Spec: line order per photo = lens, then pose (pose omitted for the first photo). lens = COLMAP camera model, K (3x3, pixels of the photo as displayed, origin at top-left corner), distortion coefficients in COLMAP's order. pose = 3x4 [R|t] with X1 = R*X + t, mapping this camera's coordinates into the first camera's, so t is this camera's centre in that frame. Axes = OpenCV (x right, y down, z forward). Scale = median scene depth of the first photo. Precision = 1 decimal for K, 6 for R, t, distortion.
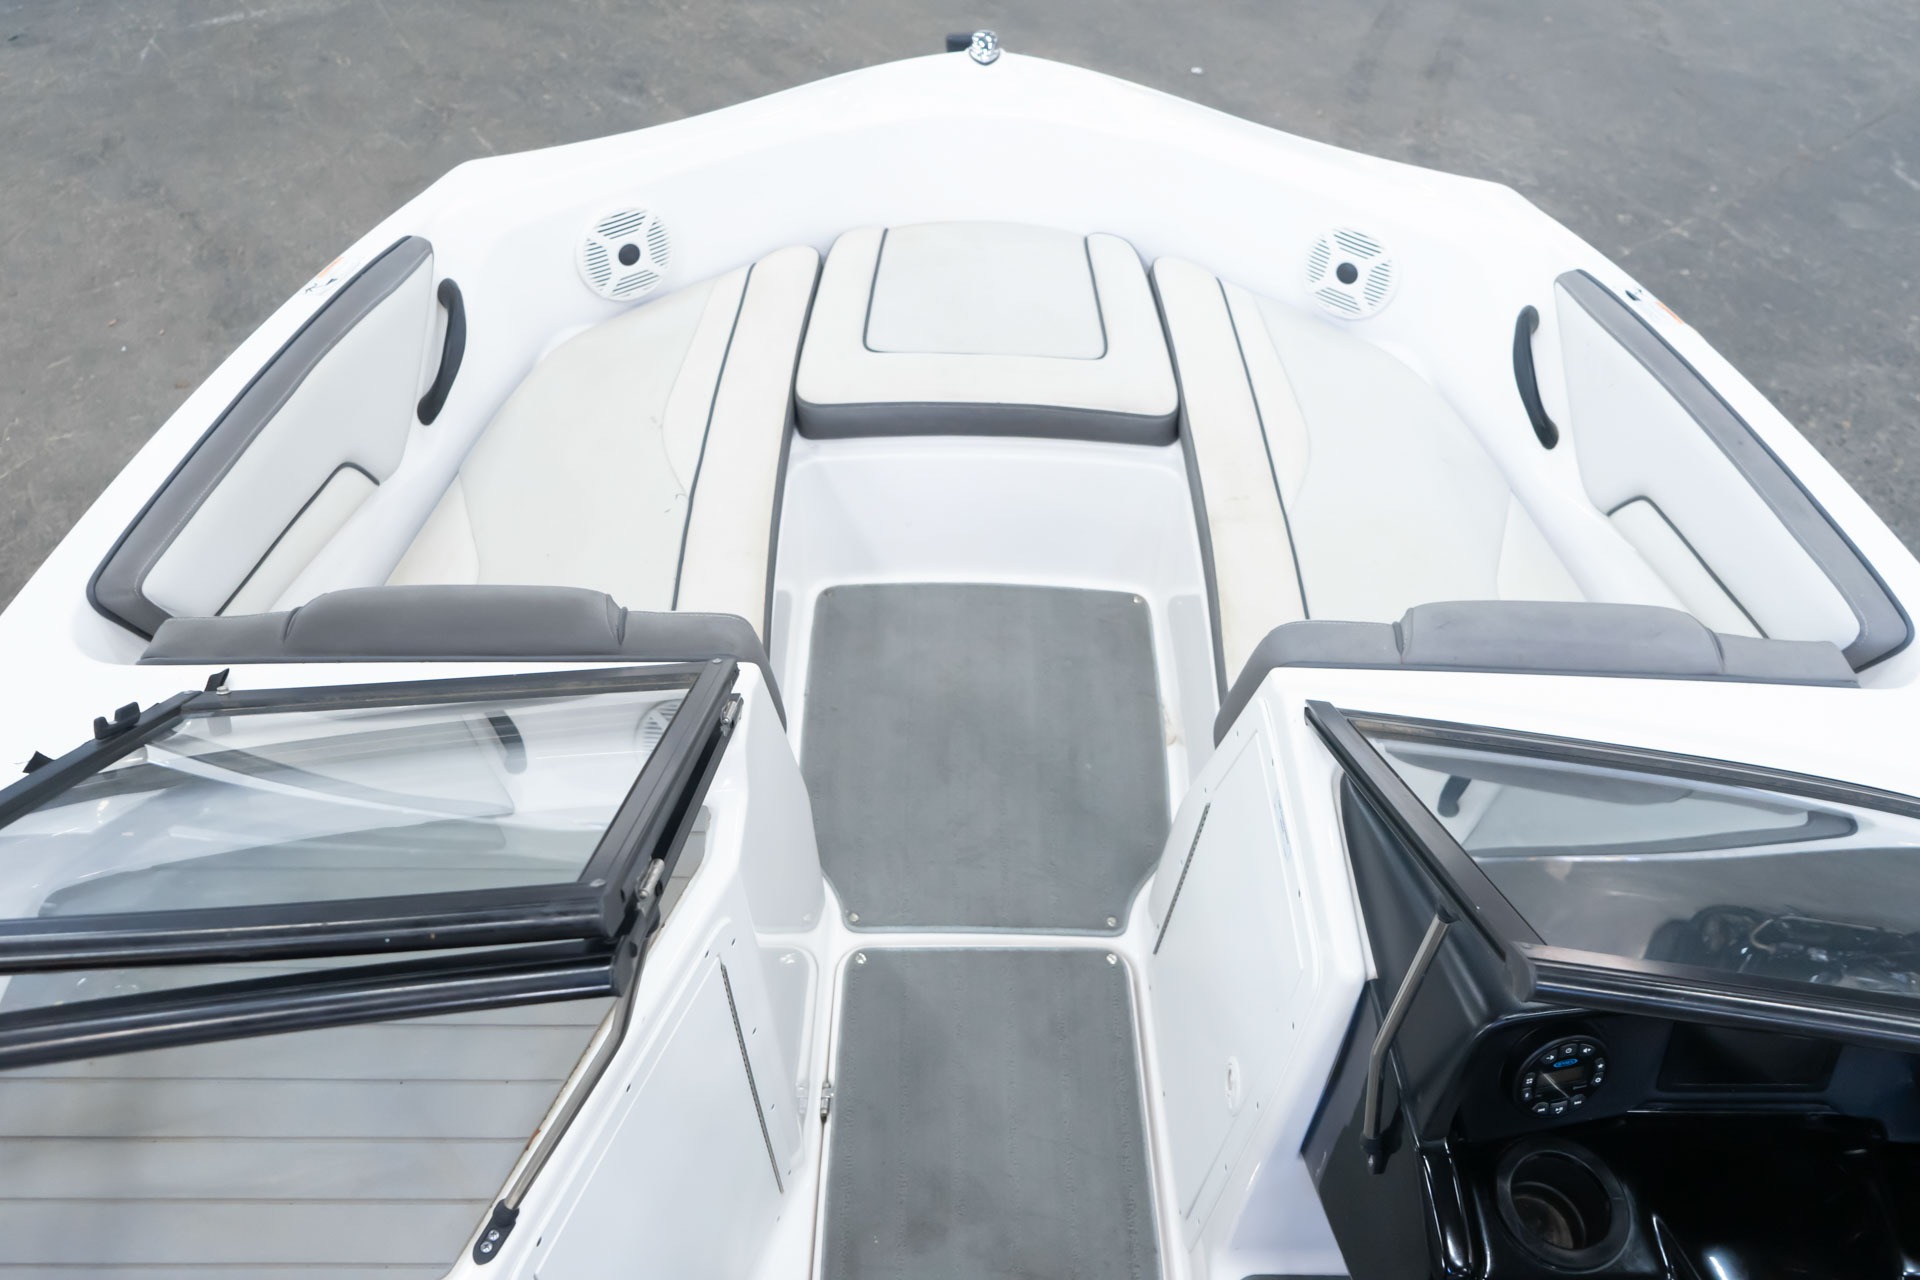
lens RADIAL K [[1539.6, 0, 962.9], [0, 1539.6, 638.3], [0, 0, 1]] dist [-0.018146, 0.019471]
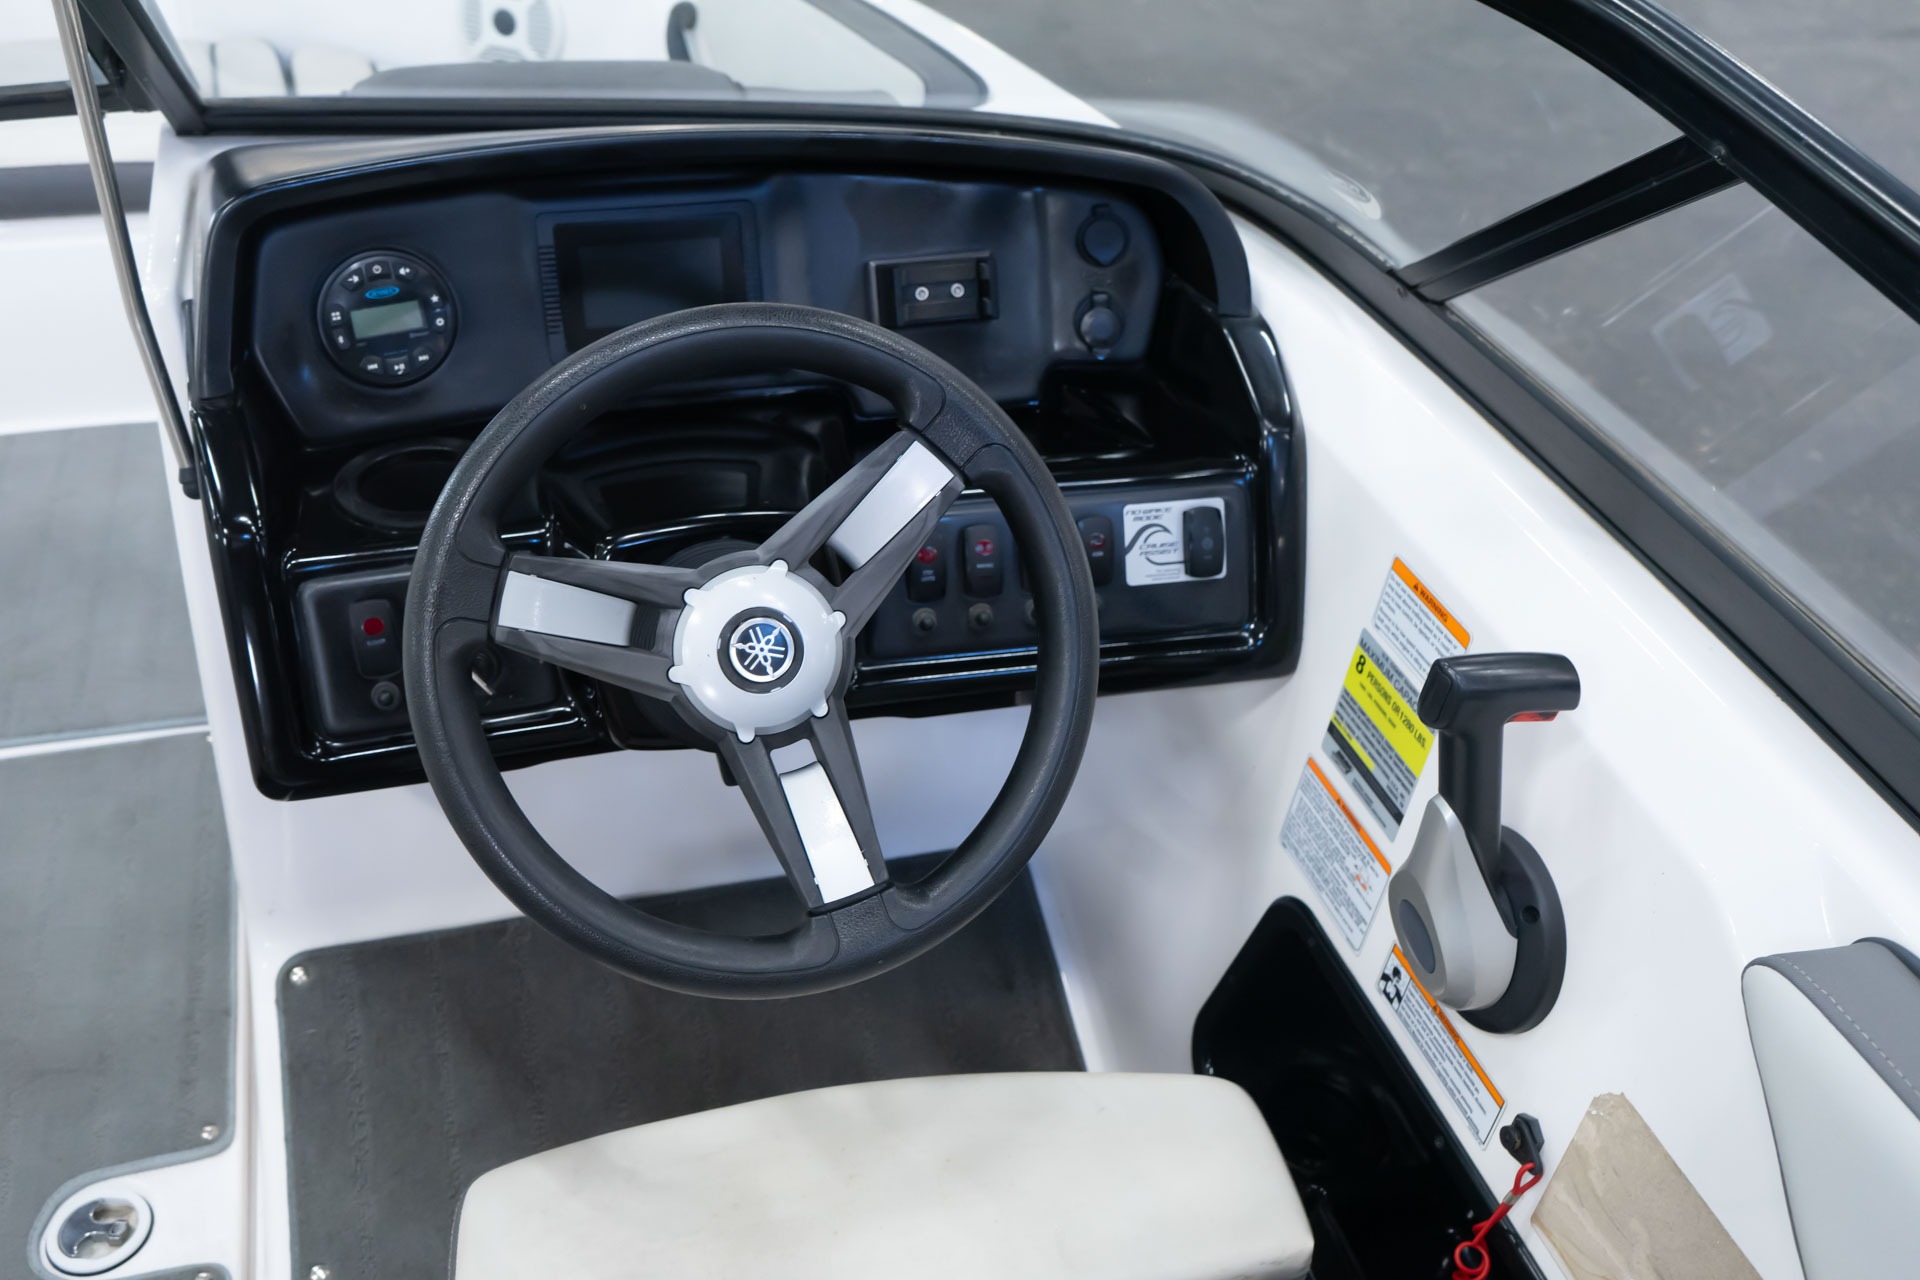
lens RADIAL K [[1857.7, 0, 963.5], [0, 1857.7, 643.2], [0, 0, 1]] dist [0.001866, 0.000000]
pose [[0.965508, -0.143285, 0.217403, 0.223493], [0.185174, 0.964853, -0.186466, 0.343411], [-0.183044, 0.220292, 0.958106, 0.029538]]
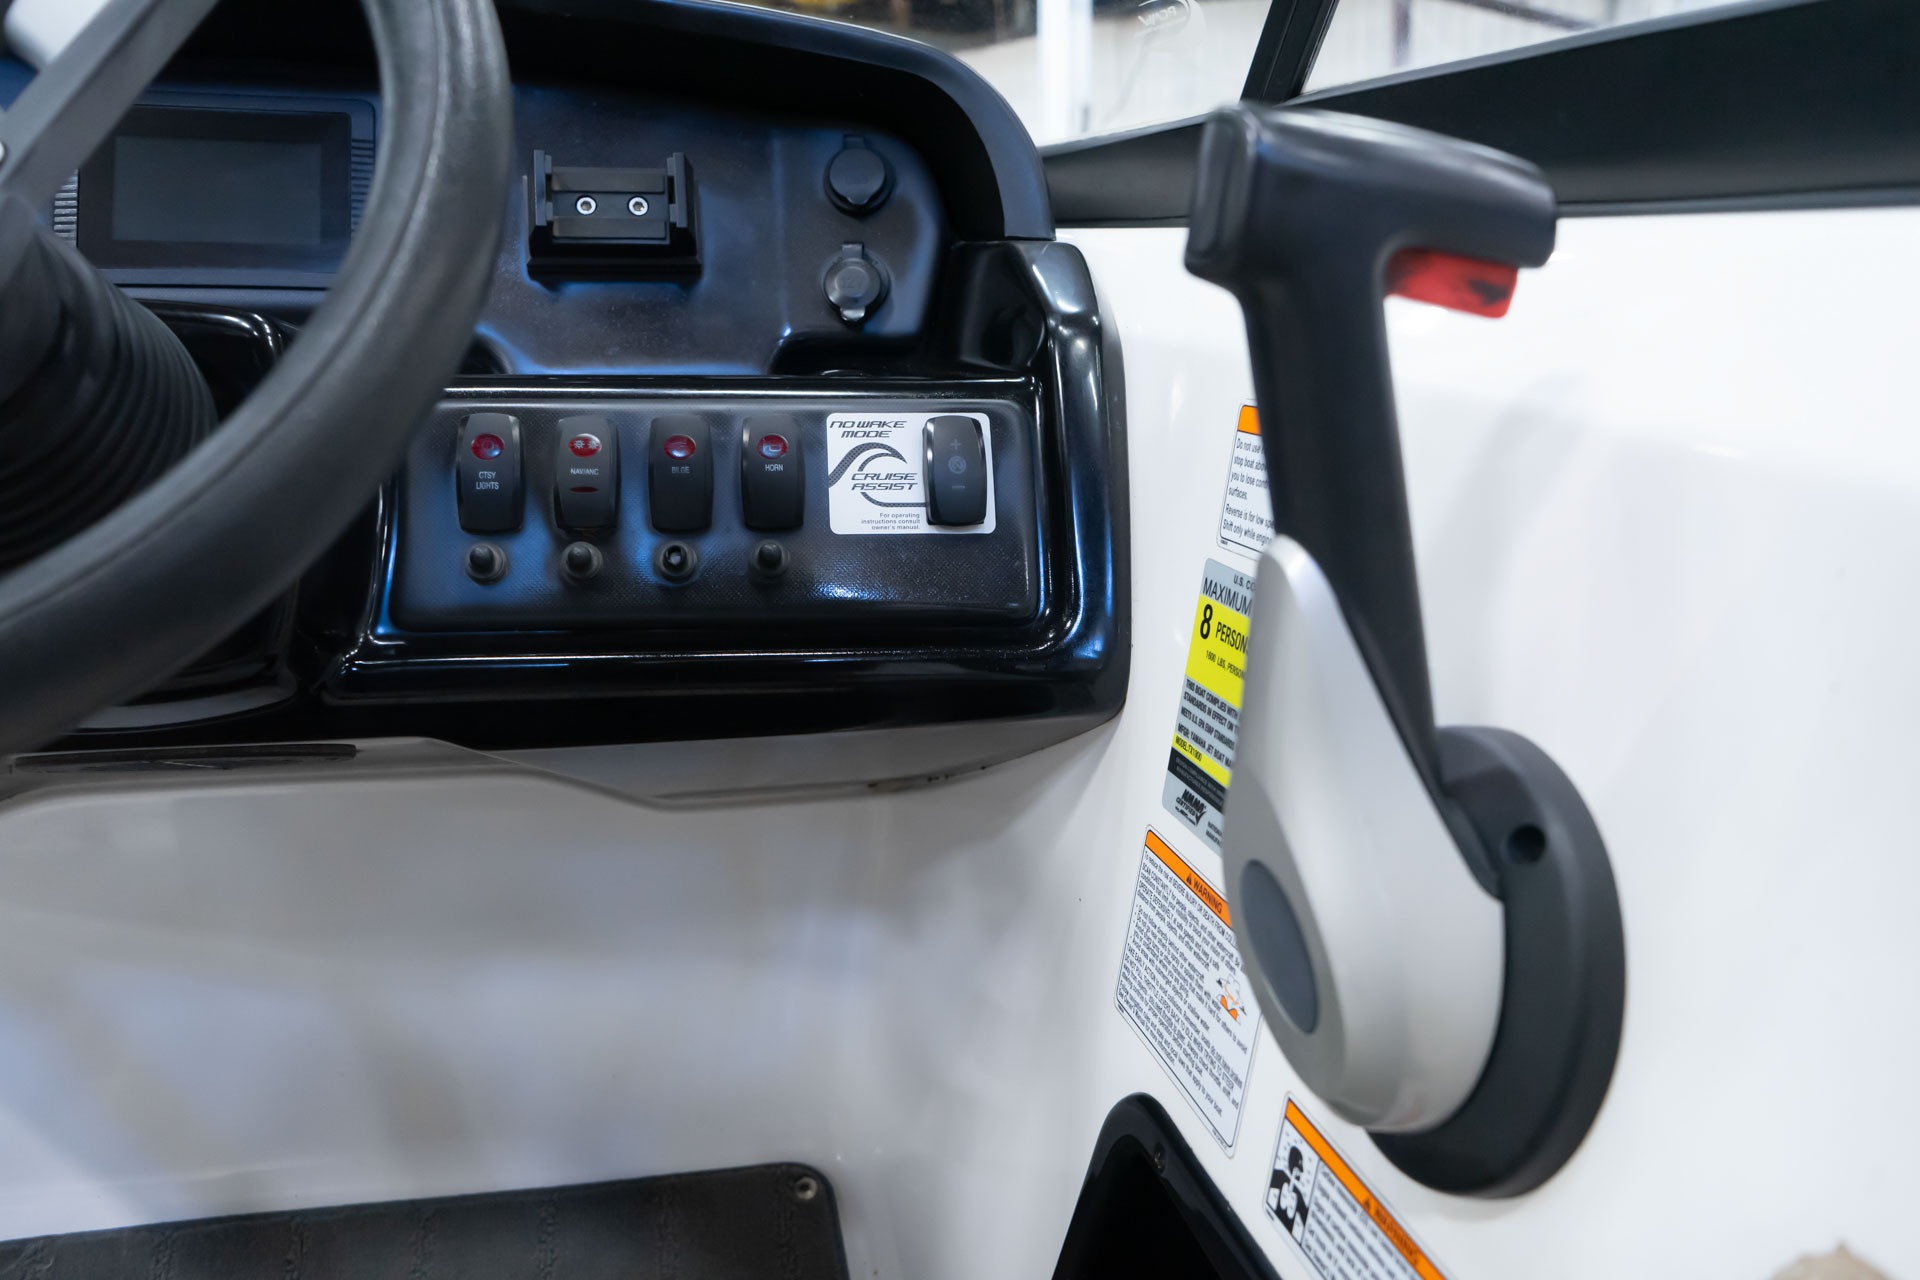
lens RADIAL K [[1539.6, 0, 964.5], [0, 1539.6, 635.4], [0, 0, 1]] dist [-0.018146, 0.019471]
pose [[0.980705, -0.059314, 0.186277, 0.351288], [0.155835, 0.812520, -0.561717, 0.406426], [-0.118036, 0.579907, 0.806086, 0.299265]]
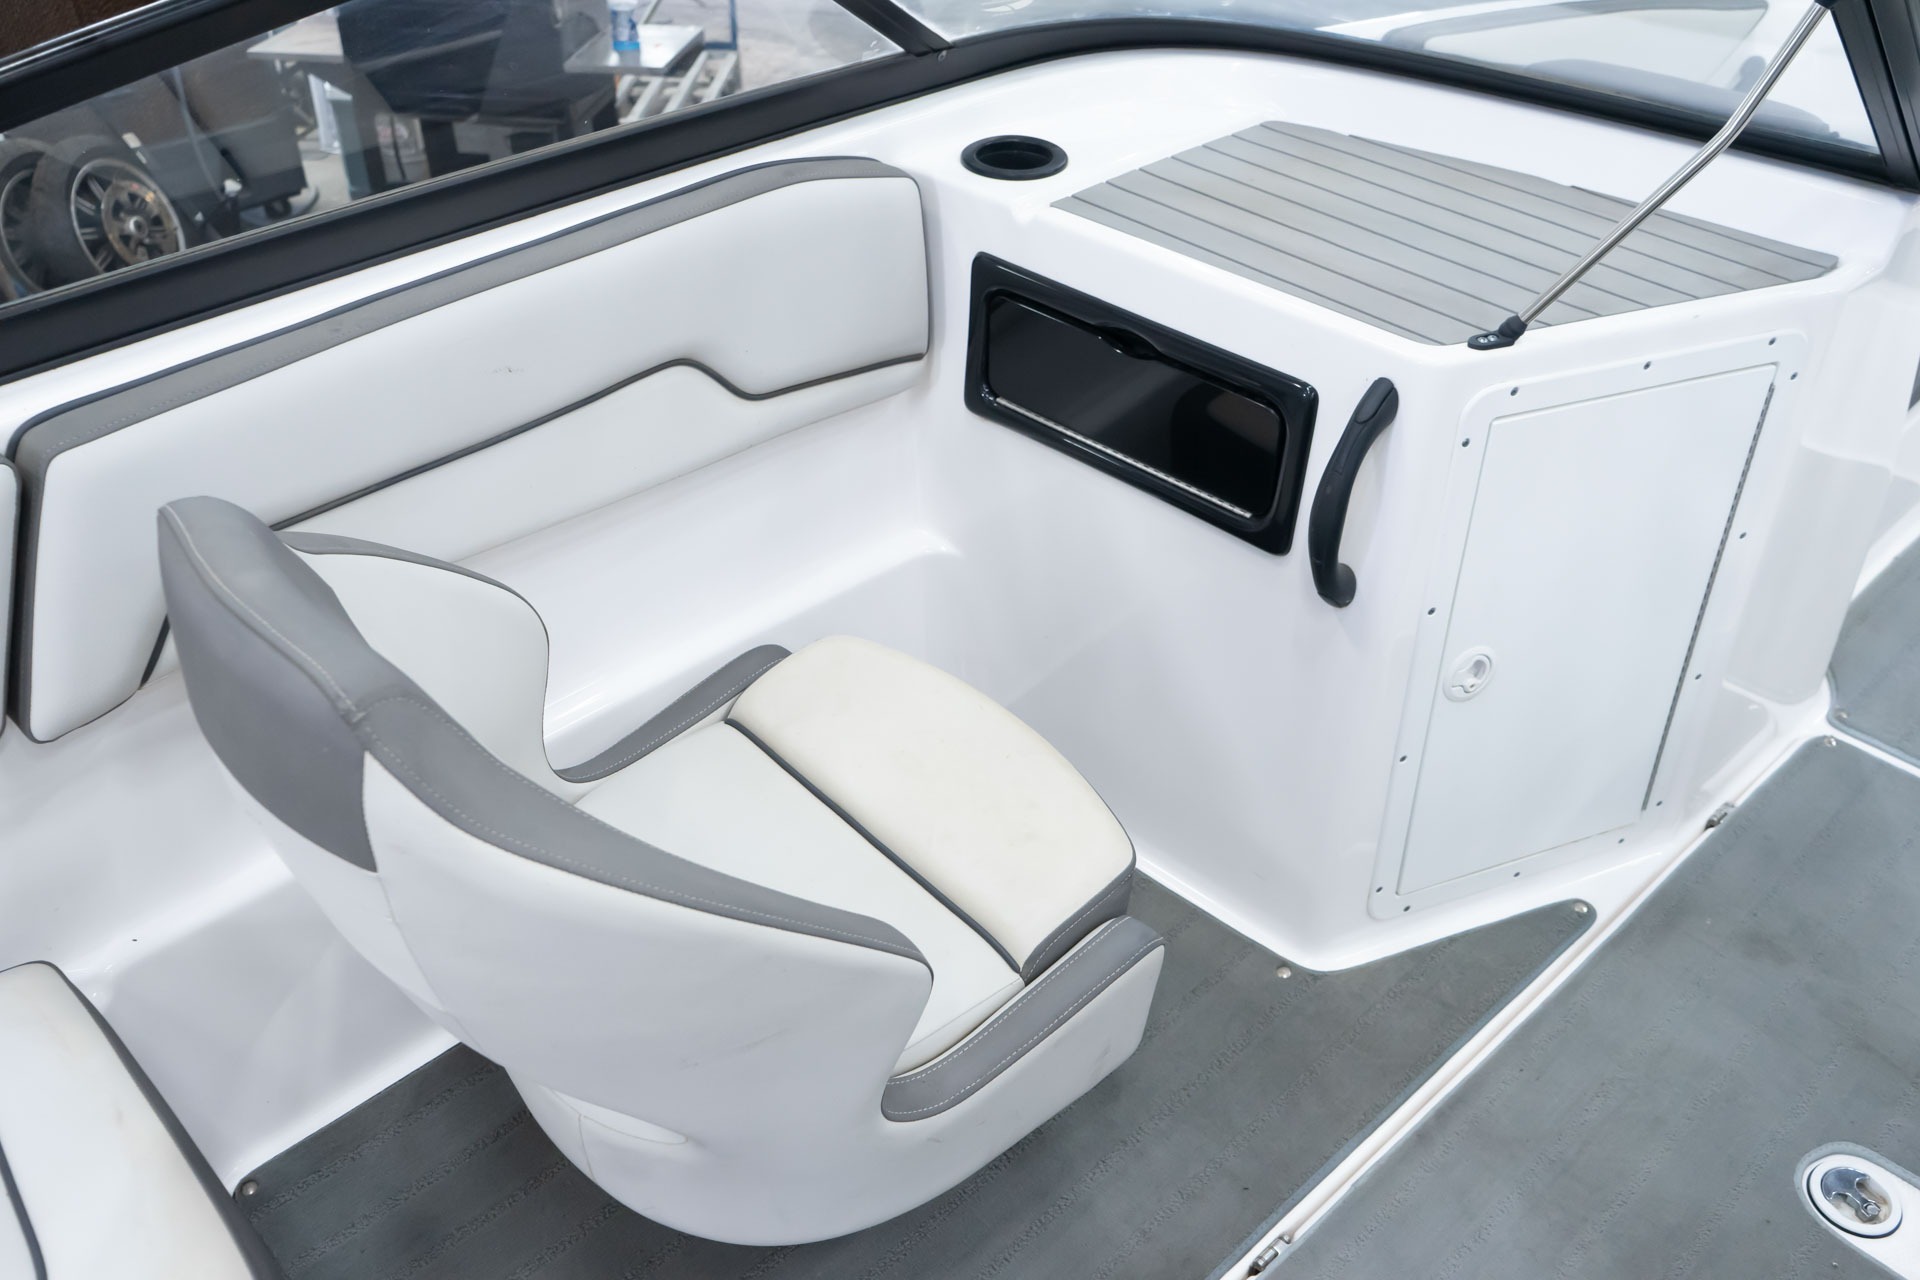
lens RADIAL K [[1632.1, 0, 977.6], [0, 1632.1, 630.7], [0, 0, 1]] dist [0.010379, -0.010734]
pose [[0.694215, 0.426999, -0.579429, 0.094038], [-0.543139, 0.839016, -0.032441, 0.382474], [0.472297, 0.337232, 0.814377, -0.018264]]
